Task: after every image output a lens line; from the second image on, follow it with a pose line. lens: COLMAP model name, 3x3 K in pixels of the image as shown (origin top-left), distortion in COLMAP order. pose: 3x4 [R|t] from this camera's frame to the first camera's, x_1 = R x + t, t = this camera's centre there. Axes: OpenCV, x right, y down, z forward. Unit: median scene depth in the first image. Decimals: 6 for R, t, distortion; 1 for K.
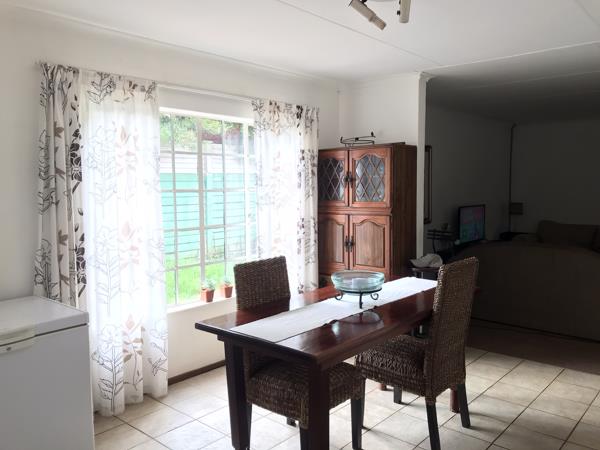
lens RADIAL K [[492.2, 0, 300.0], [0, 492.2, 225.0], [0, 0, 1]] dist [0.023357, -0.066877]
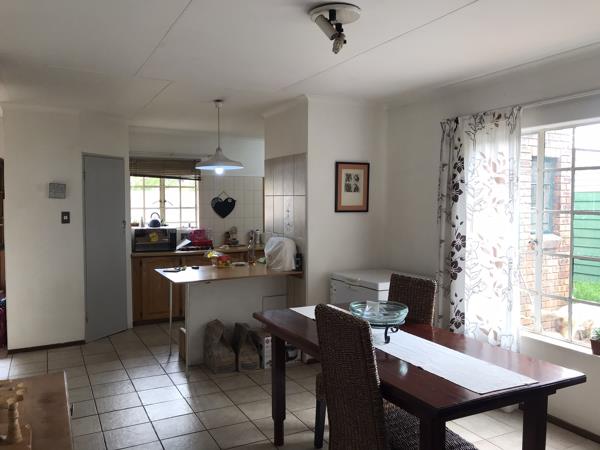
lens RADIAL K [[492.2, 0, 300.8], [0, 492.2, 224.1], [0, 0, 1]] dist [0.023357, -0.066877]
pose [[-0.373446, 0.057489, -0.925869, 0.903369], [-0.068471, 0.993647, 0.089315, -0.113674], [0.925122, 0.096749, -0.367137, 1.057646]]
